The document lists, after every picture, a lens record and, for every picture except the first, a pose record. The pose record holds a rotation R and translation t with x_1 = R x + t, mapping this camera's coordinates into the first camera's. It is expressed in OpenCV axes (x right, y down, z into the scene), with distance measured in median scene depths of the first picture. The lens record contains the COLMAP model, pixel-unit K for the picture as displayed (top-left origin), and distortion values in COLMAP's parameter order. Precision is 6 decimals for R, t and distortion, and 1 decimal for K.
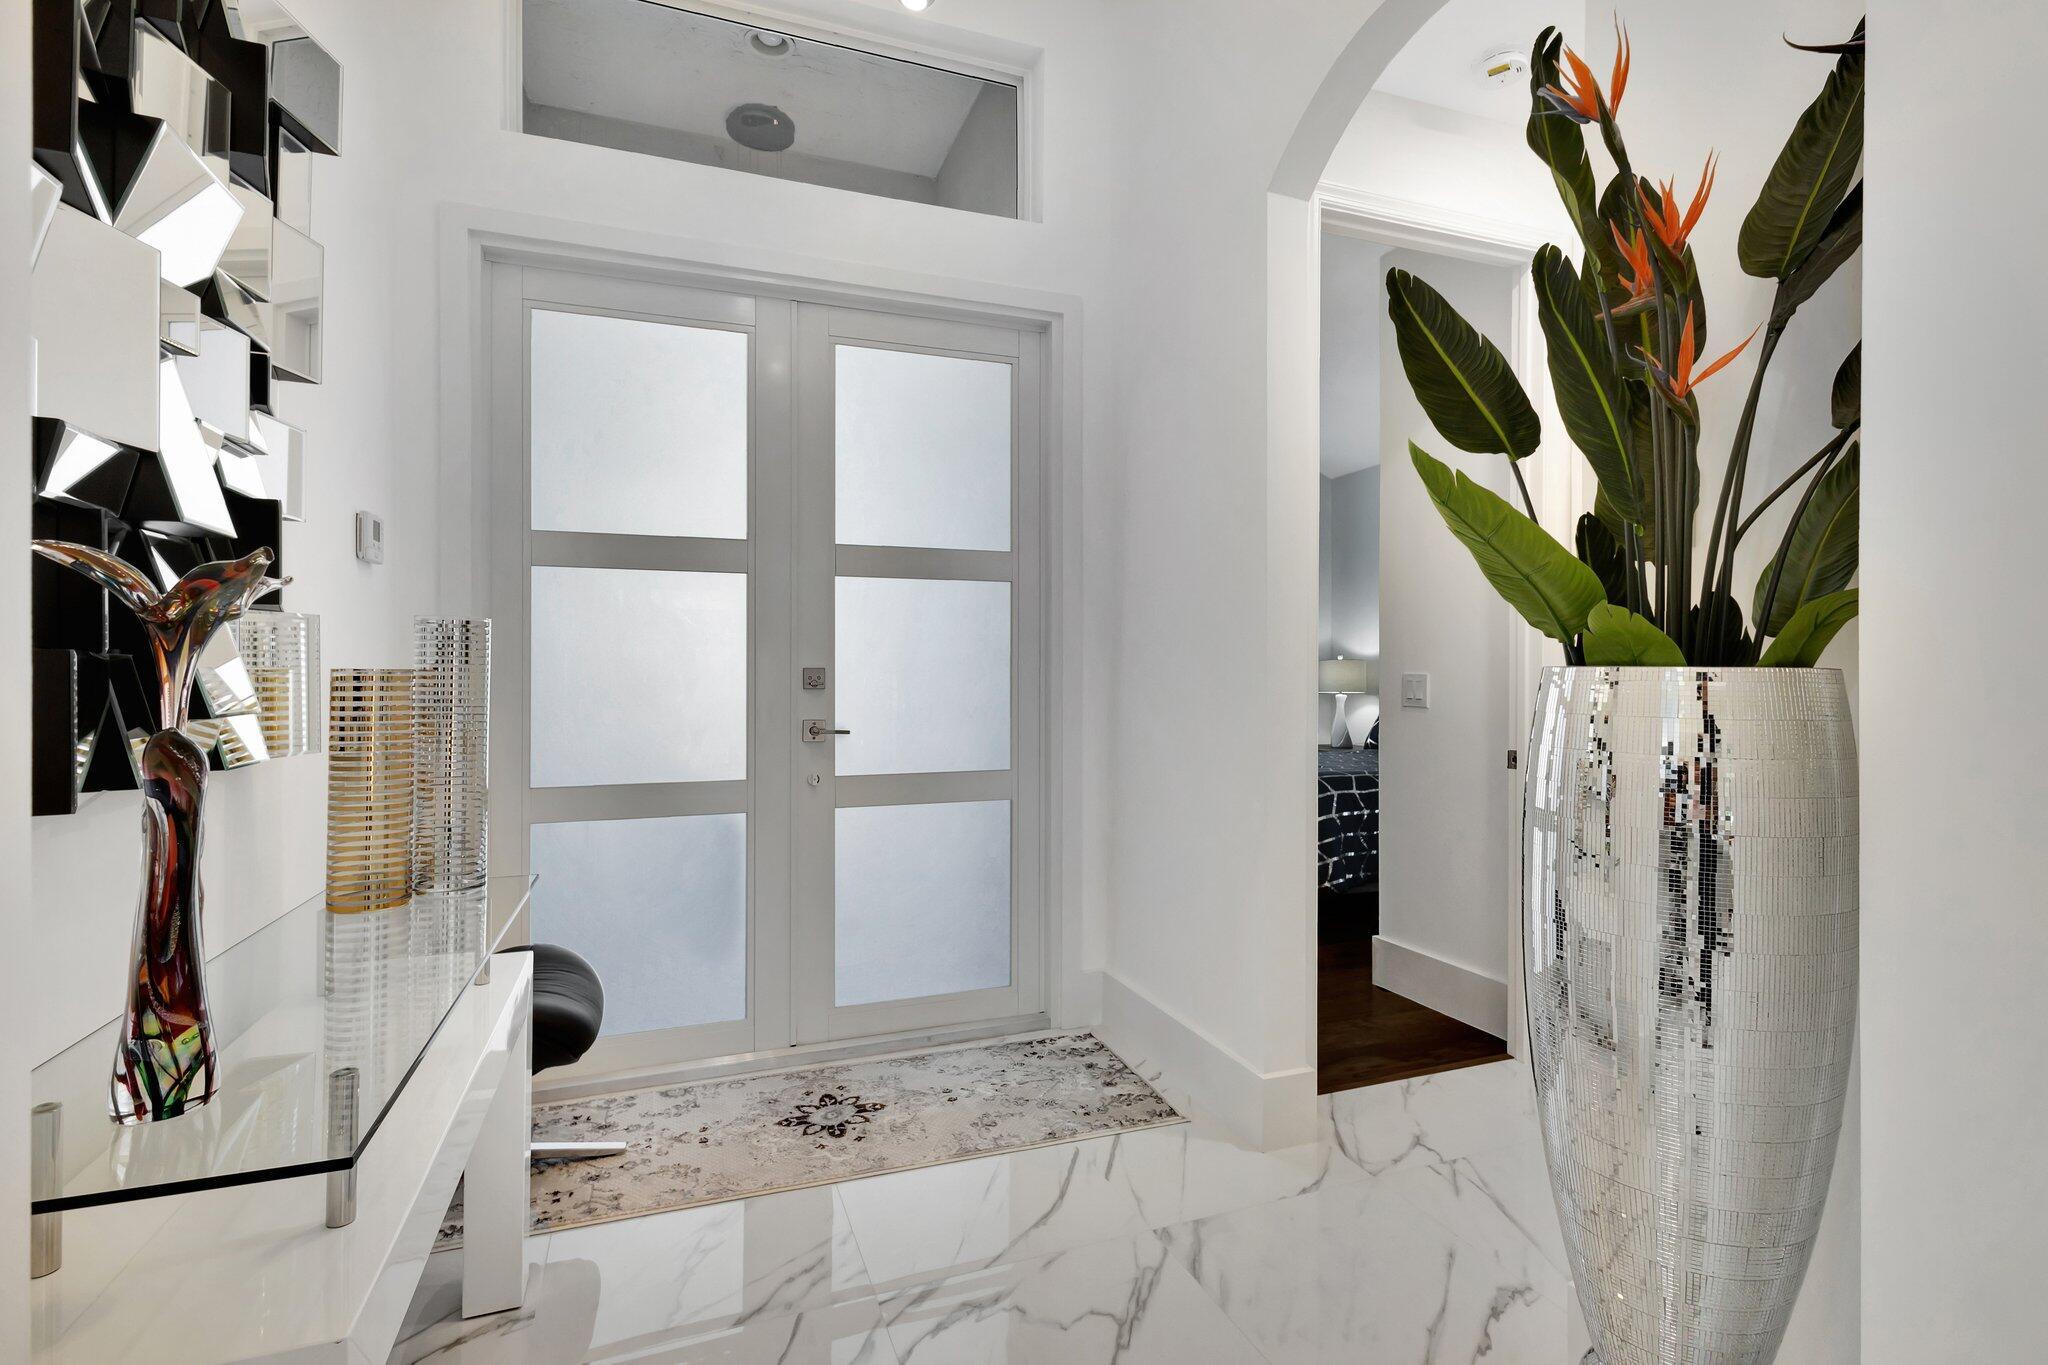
lens RADIAL K [[951.3, 0, 1030.0], [0, 951.3, 677.1], [0, 0, 1]] dist [0.010520, -0.002422]
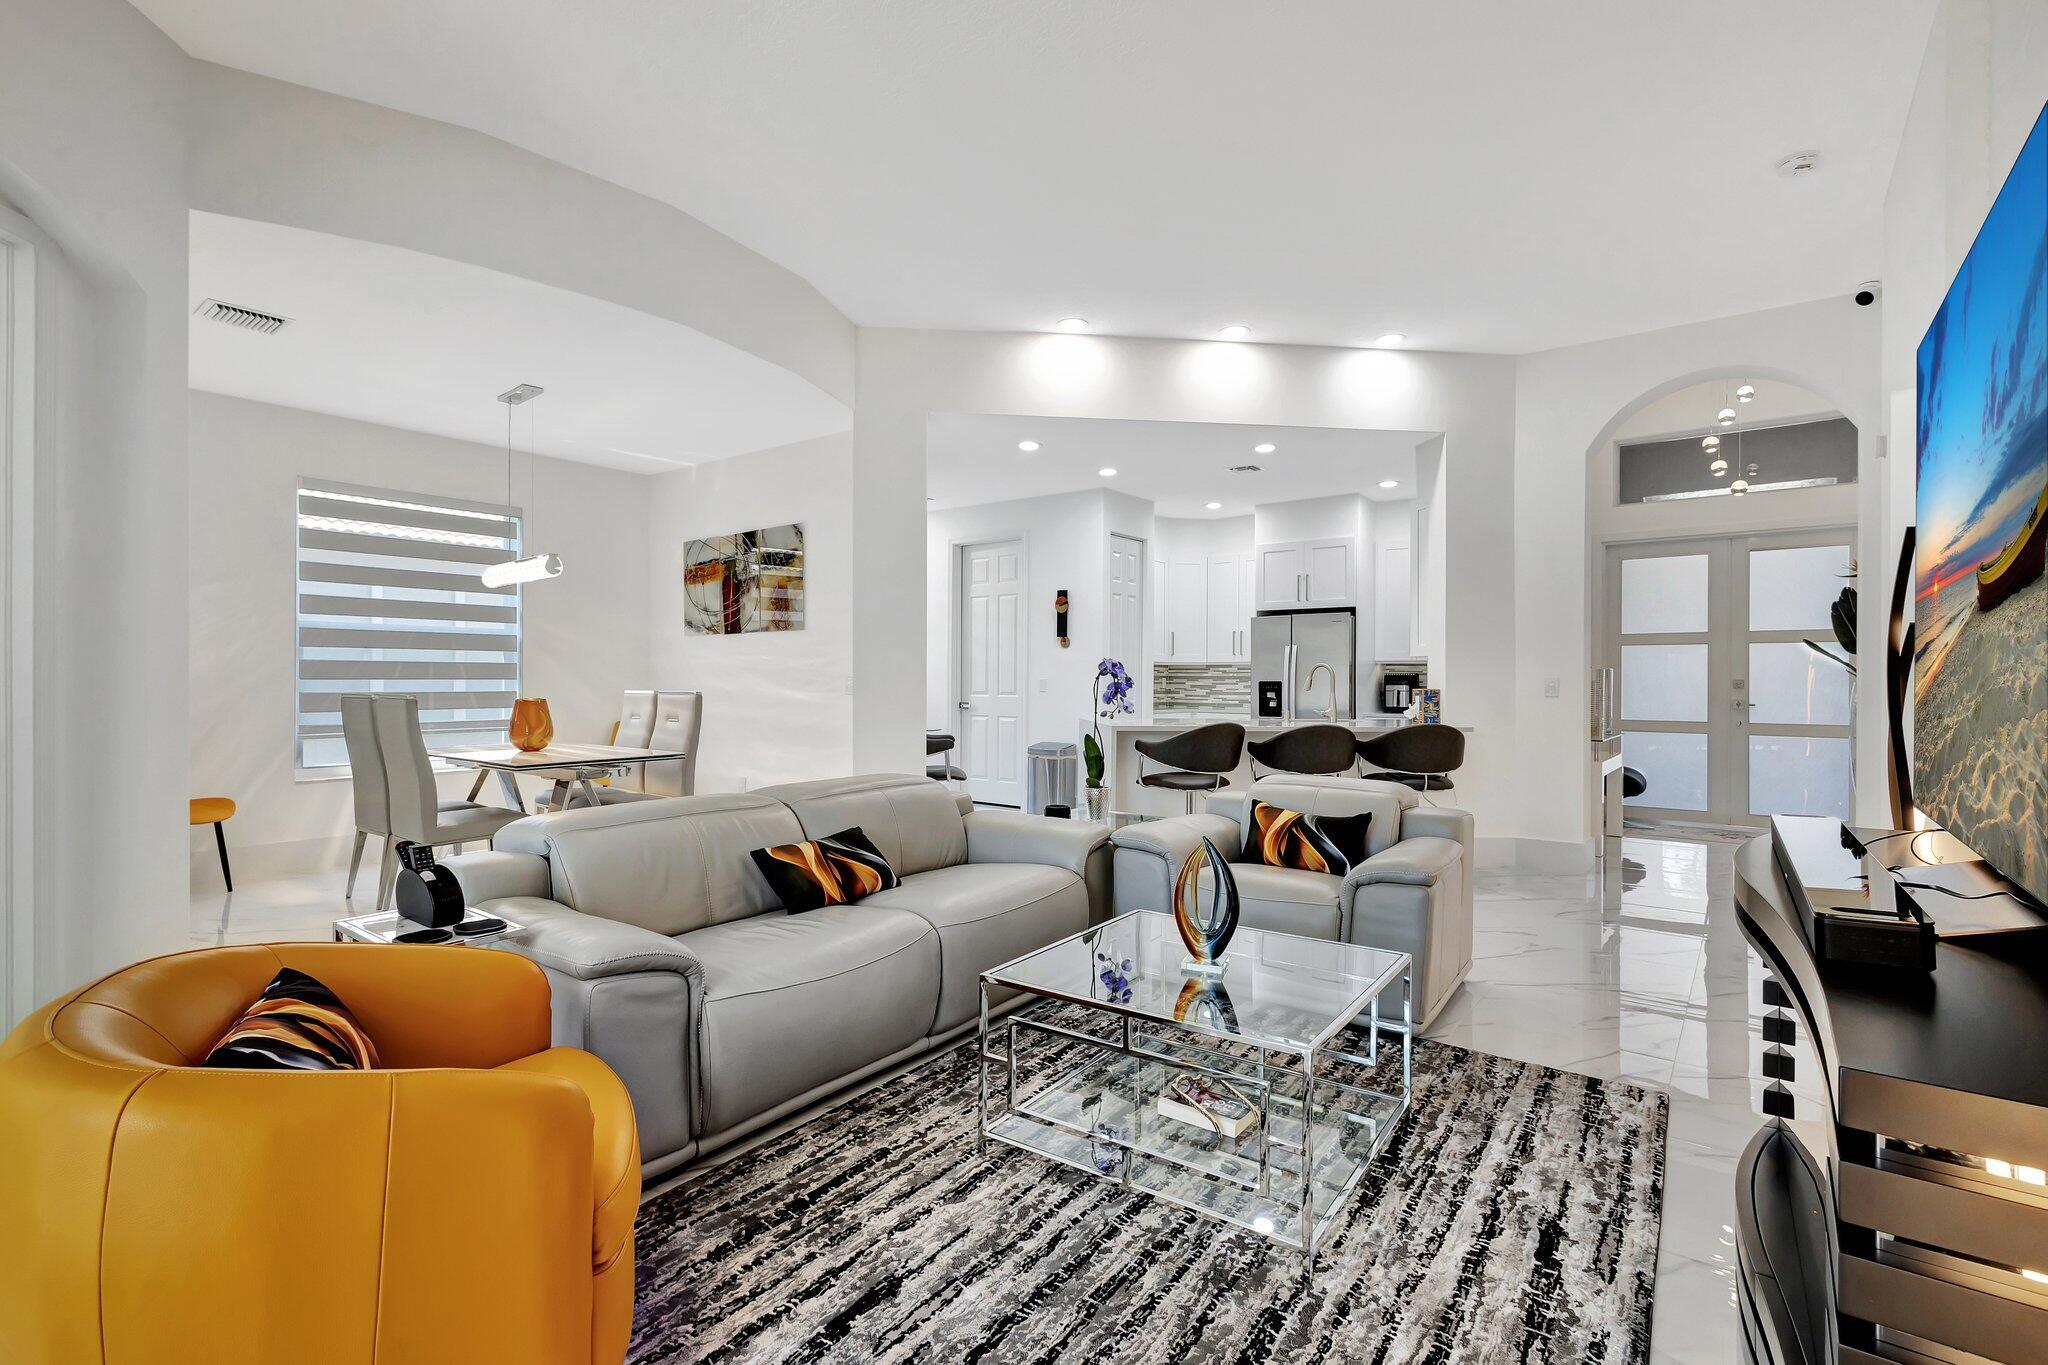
lens RADIAL K [[951.3, 0, 1005.7], [0, 951.3, 665.7], [0, 0, 1]] dist [0.010520, -0.002422]
pose [[0.507021, -0.008044, -0.861896, 0.657000], [-0.006350, 0.999894, -0.013067, -0.001792], [0.861910, 0.012099, 0.506916, -1.329332]]
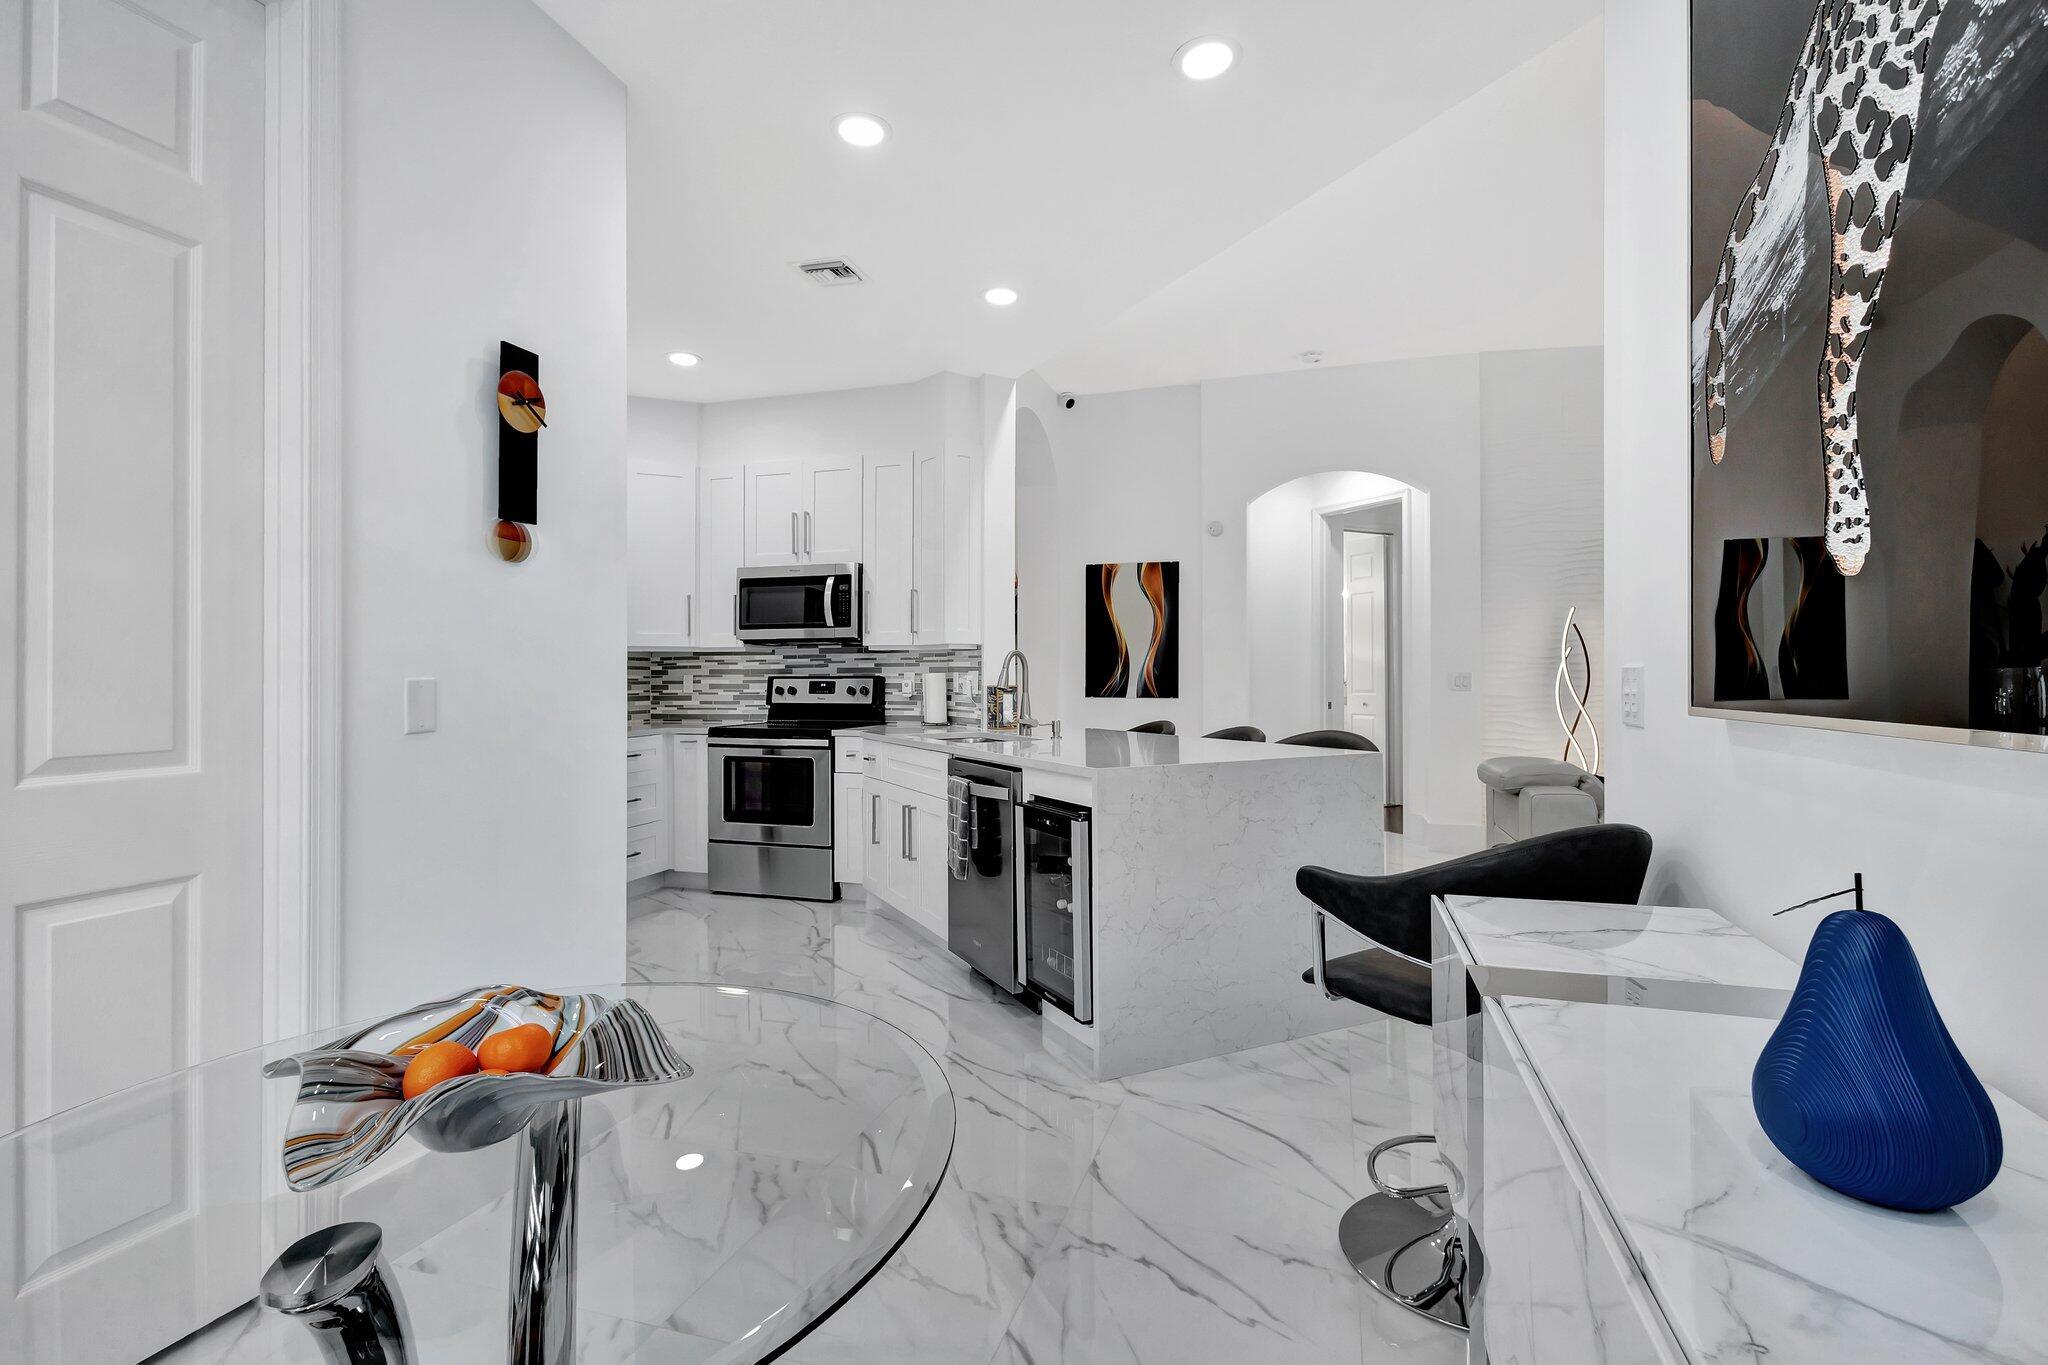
lens RADIAL K [[951.3, 0, 1020.6], [0, 951.3, 635.1], [0, 0, 1]] dist [0.010520, -0.002422]
pose [[0.631051, 0.031461, 0.775103, -1.075564], [0.004159, 0.999026, -0.043936, 0.000114], [-0.775730, 0.030950, 0.630306, -0.818677]]
